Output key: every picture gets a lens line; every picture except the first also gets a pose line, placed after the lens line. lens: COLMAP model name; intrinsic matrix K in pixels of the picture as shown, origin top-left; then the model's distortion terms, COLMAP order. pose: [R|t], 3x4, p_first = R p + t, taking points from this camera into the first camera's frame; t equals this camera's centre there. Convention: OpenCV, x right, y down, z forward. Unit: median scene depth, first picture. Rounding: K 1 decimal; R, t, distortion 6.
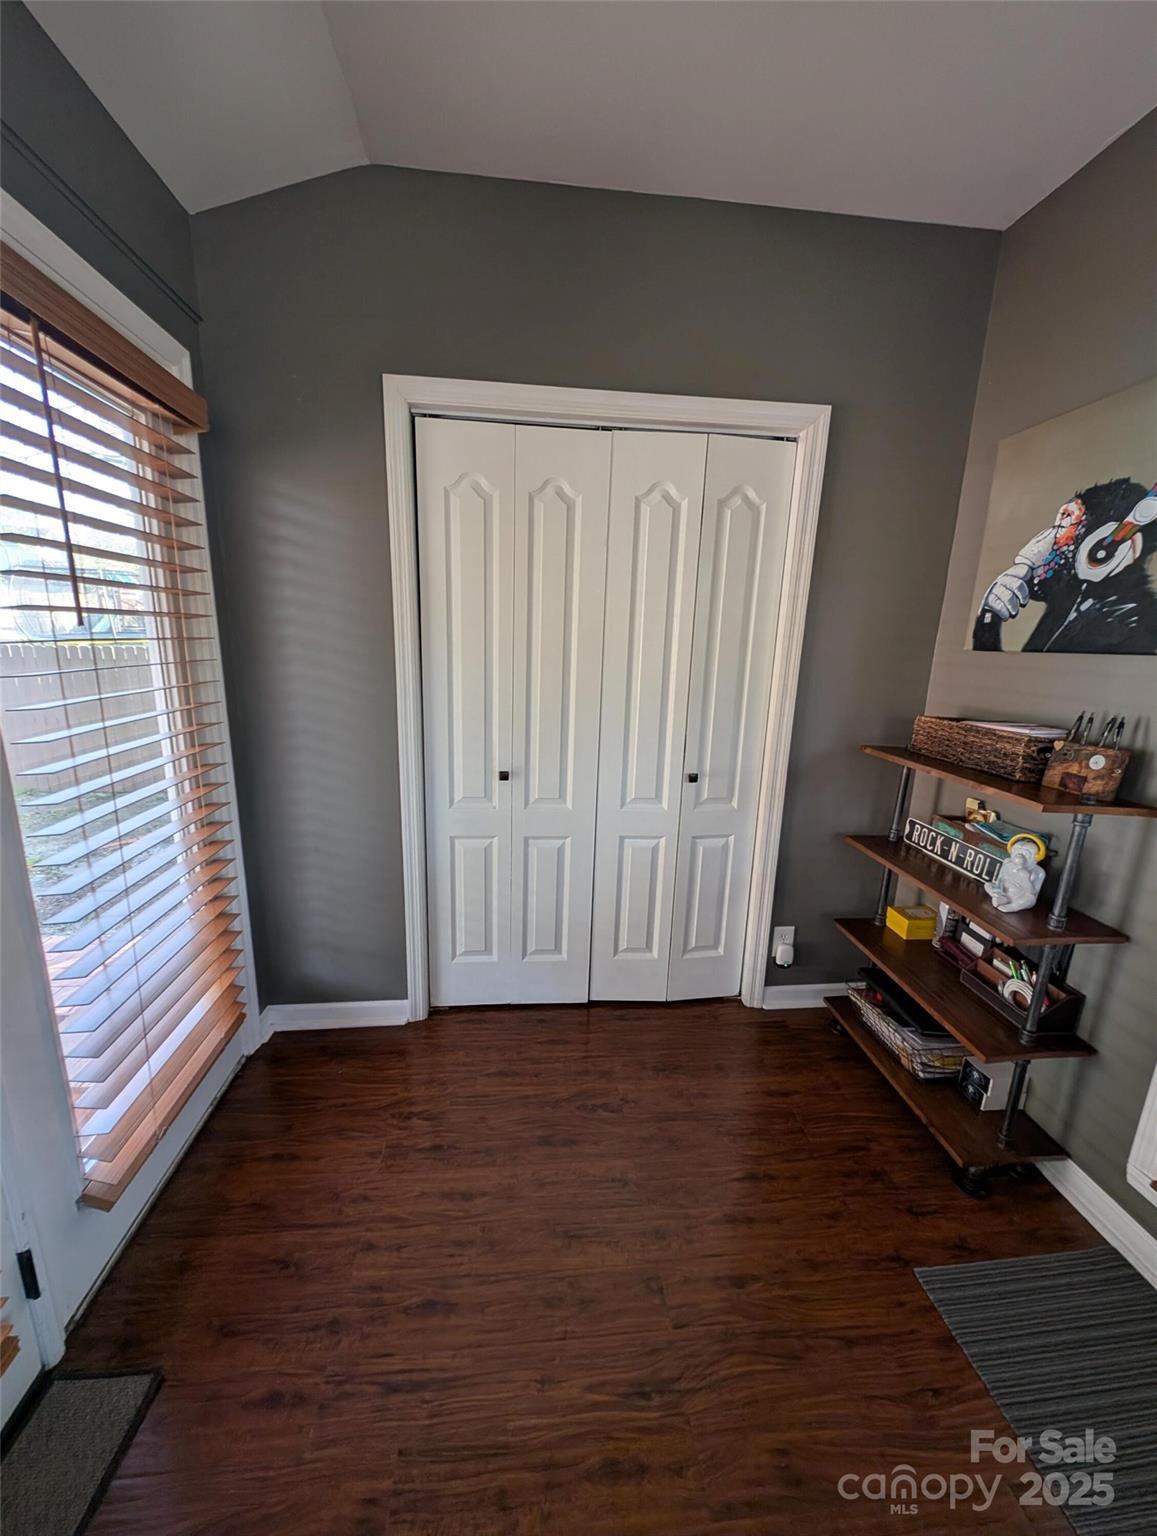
lens RADIAL K [[576.0, 0, 580.4], [0, 576.0, 772.0], [0, 0, 1]] dist [0.002800, -0.000591]
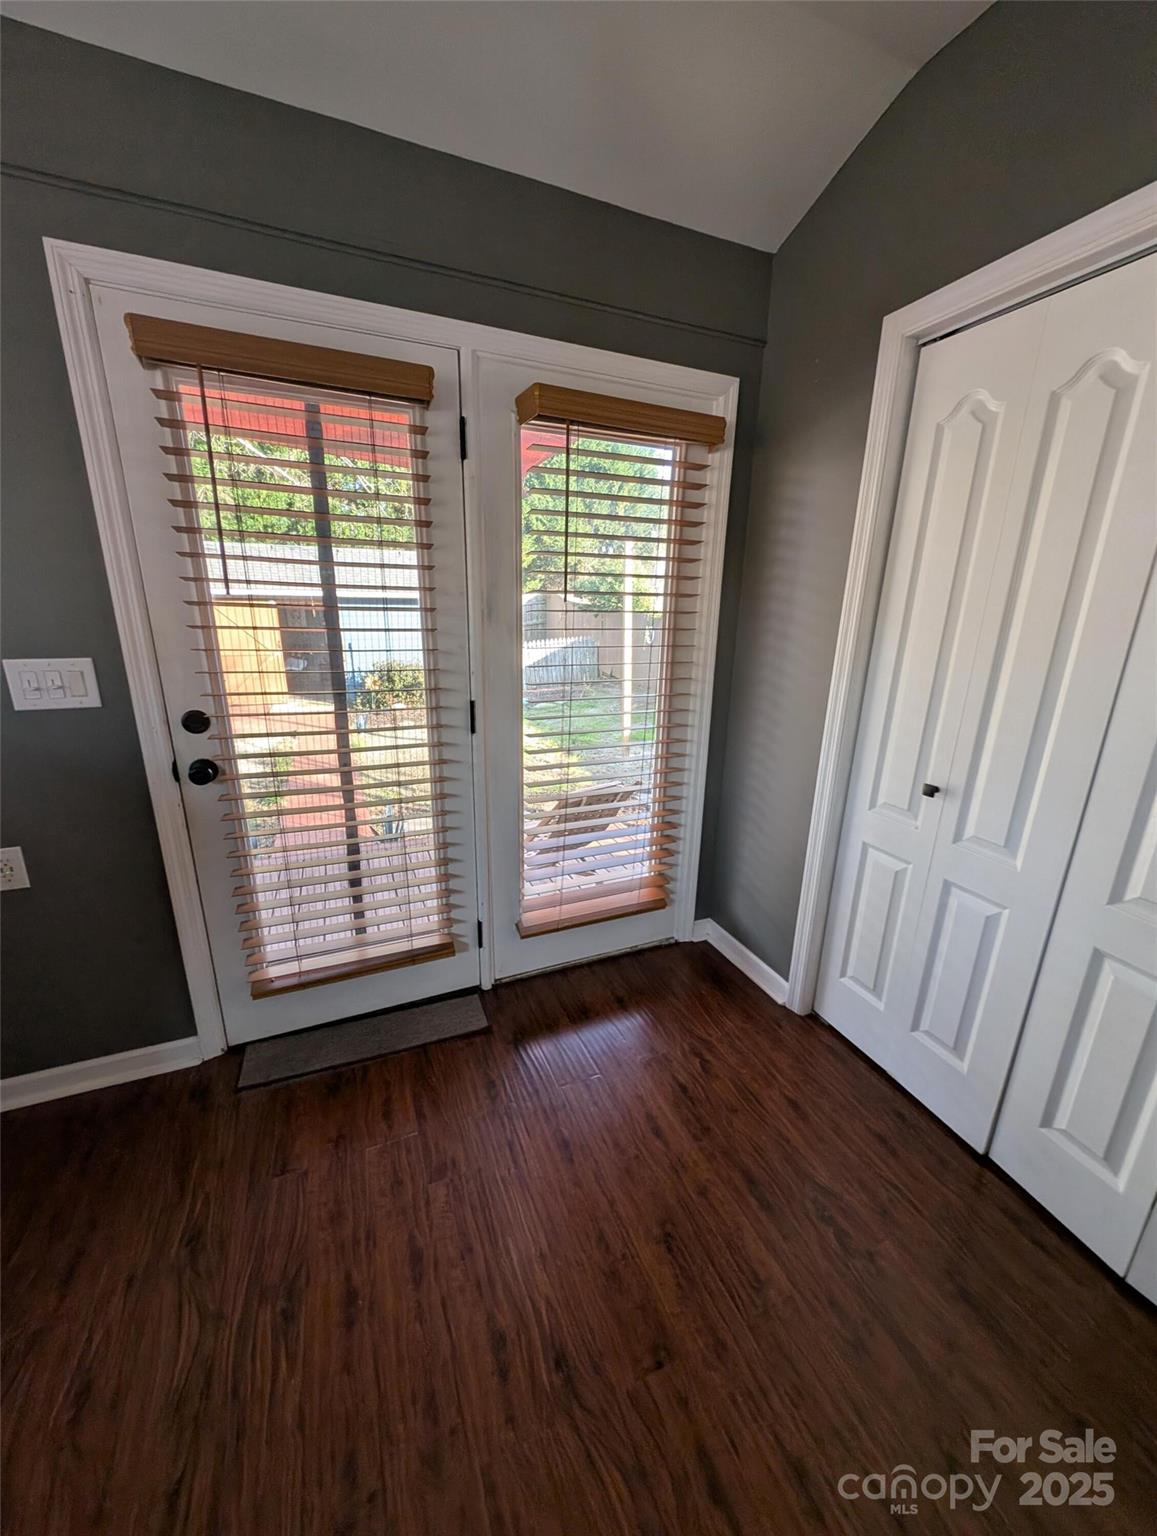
lens RADIAL K [[576.0, 0, 577.5], [0, 576.0, 771.4], [0, 0, 1]] dist [0.002800, -0.000591]
pose [[0.294711, 0.247350, -0.923018, 0.428658], [-0.225506, 0.956639, 0.184358, -0.053571], [0.928597, 0.153814, 0.337711, 0.289826]]
